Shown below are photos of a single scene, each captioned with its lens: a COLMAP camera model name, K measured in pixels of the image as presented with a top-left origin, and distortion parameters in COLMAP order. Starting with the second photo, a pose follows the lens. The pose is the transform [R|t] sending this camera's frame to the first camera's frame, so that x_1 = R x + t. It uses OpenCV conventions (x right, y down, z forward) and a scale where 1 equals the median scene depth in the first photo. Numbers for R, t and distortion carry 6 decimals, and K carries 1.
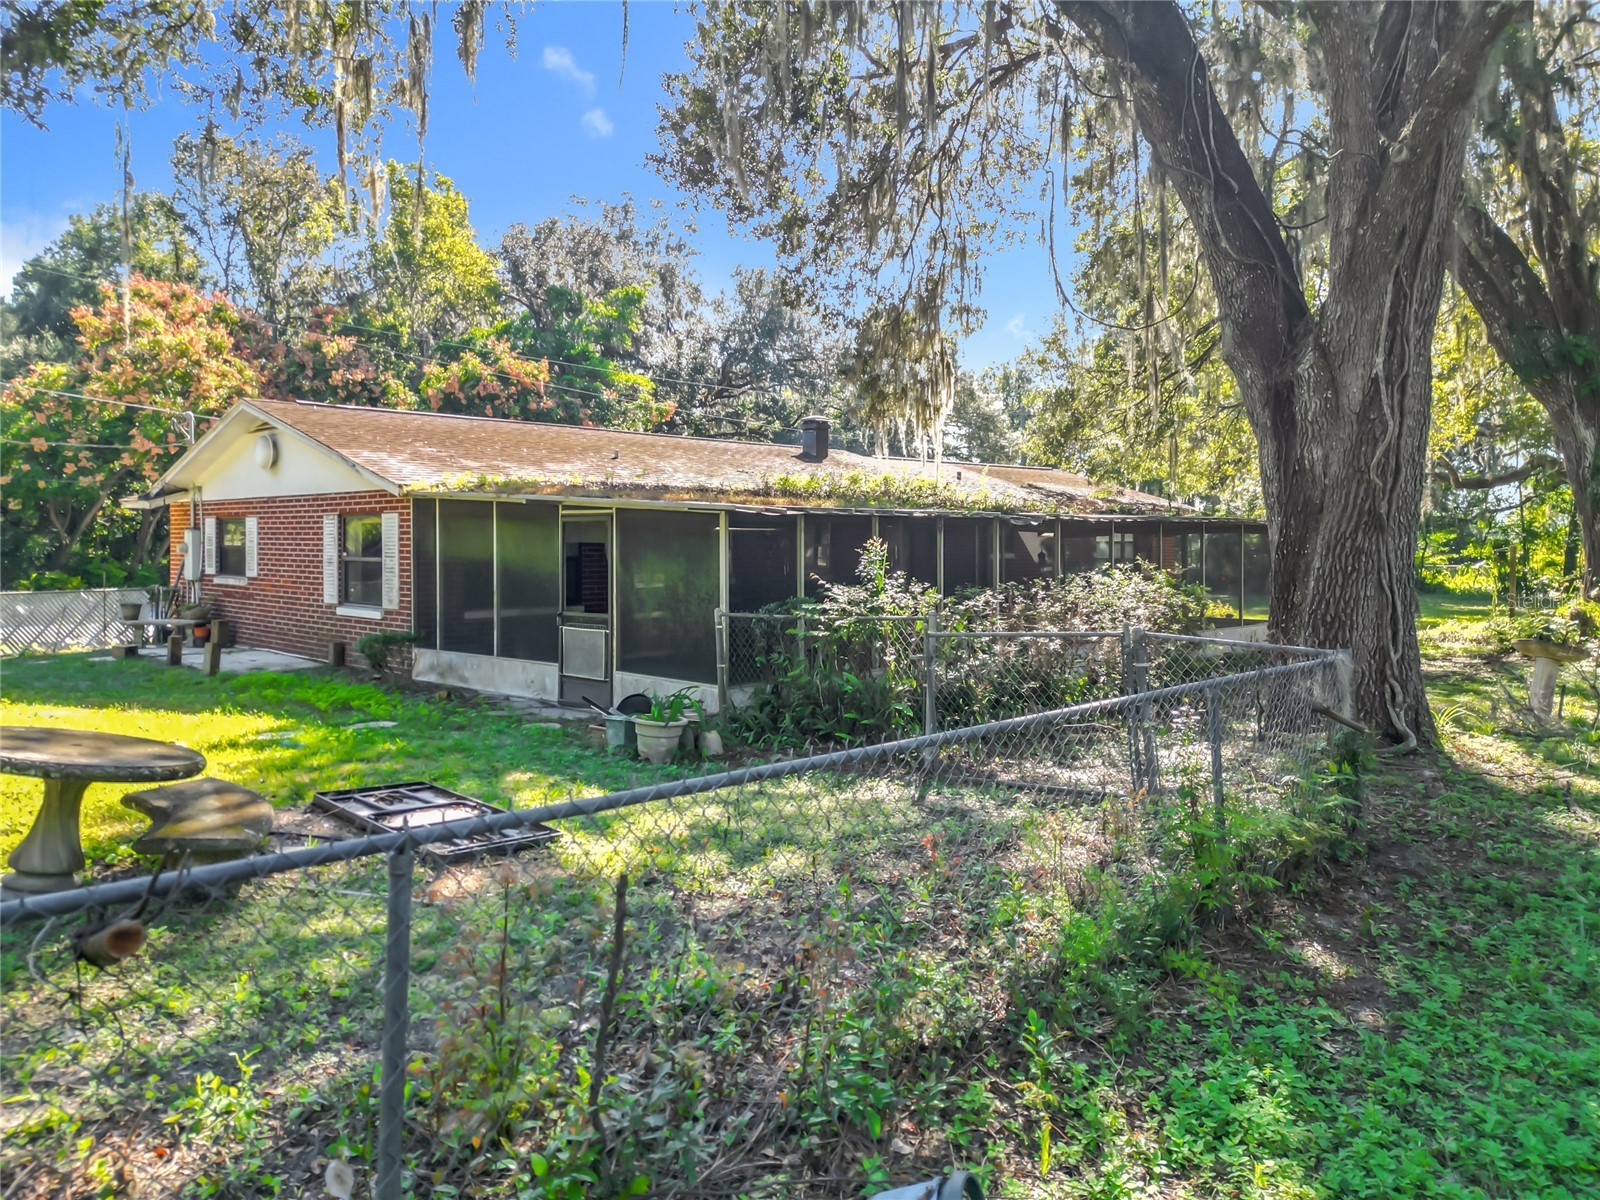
lens RADIAL K [[1123.8, 0, 795.5], [0, 1123.8, 575.2], [0, 0, 1]] dist [0.036251, -0.038795]
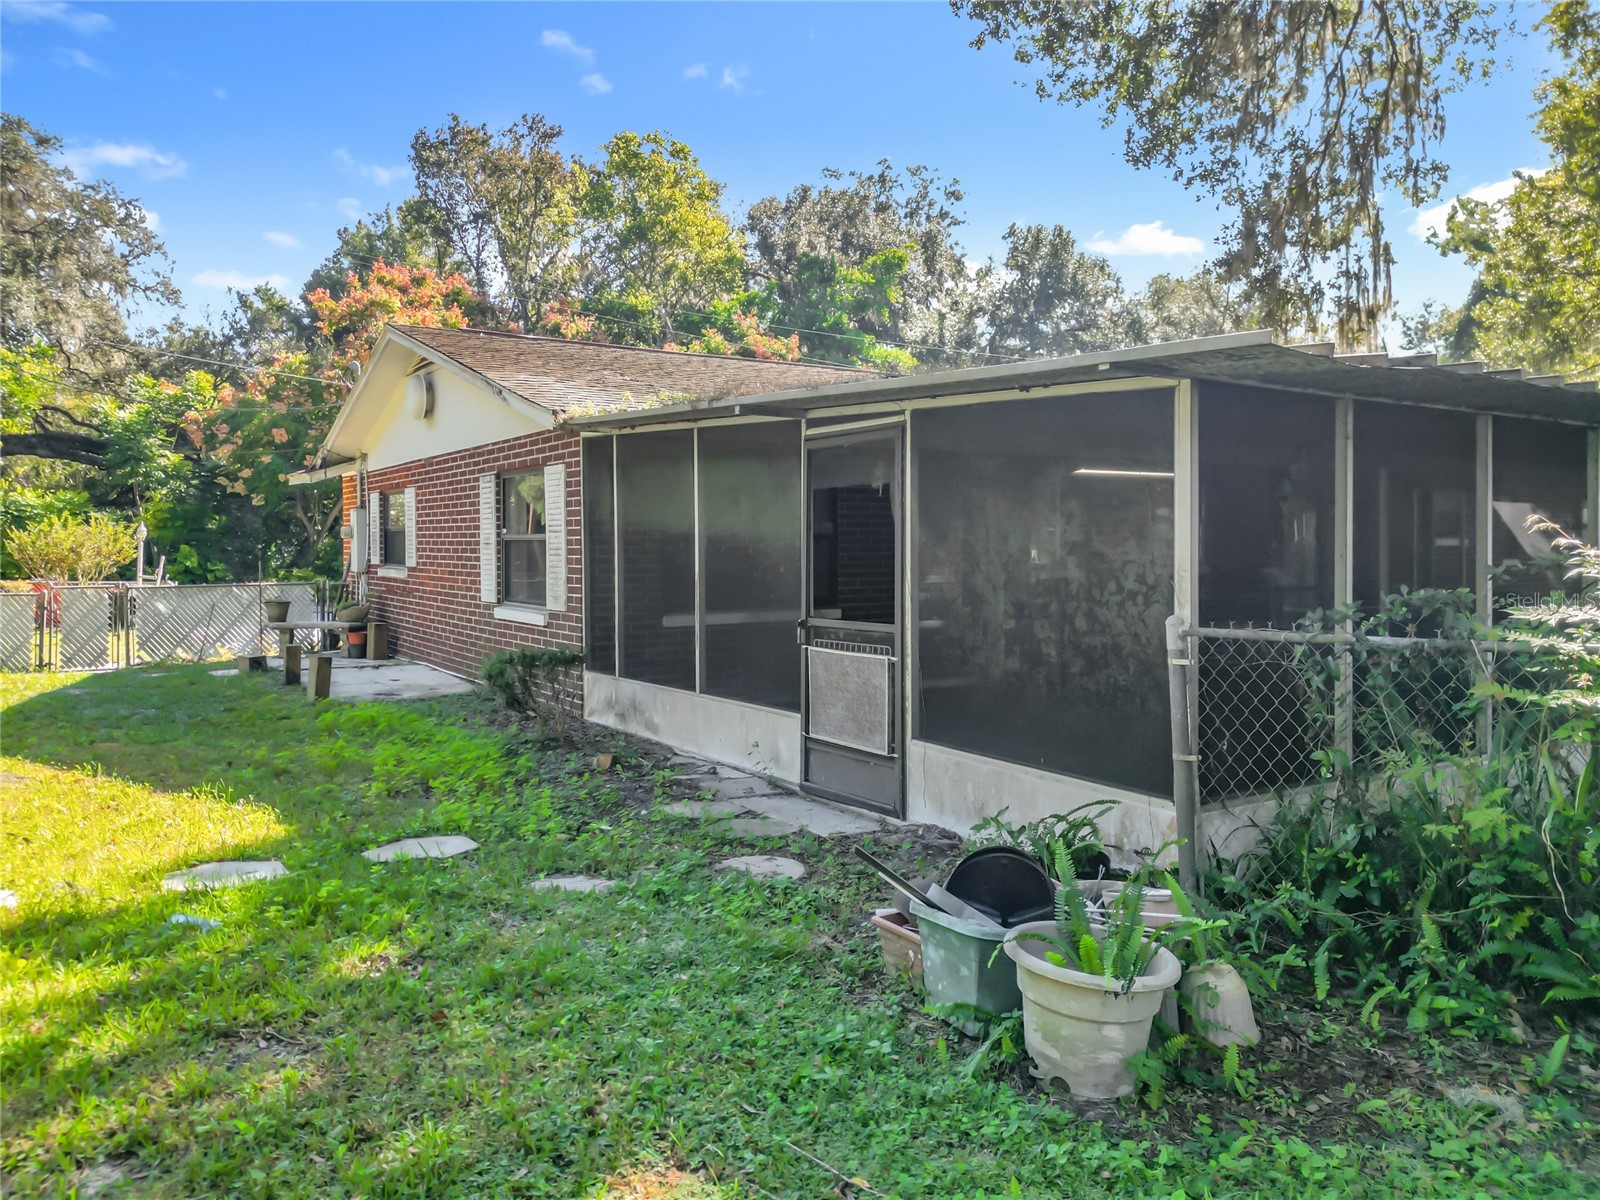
lens RADIAL K [[1123.8, 0, 795.5], [0, 1123.8, 575.2], [0, 0, 1]] dist [0.036251, -0.038795]
pose [[0.976065, 0.003501, -0.217452, -0.061208], [-0.004648, 0.999978, -0.004767, 0.009026], [0.217430, 0.005664, 0.976059, 0.300804]]
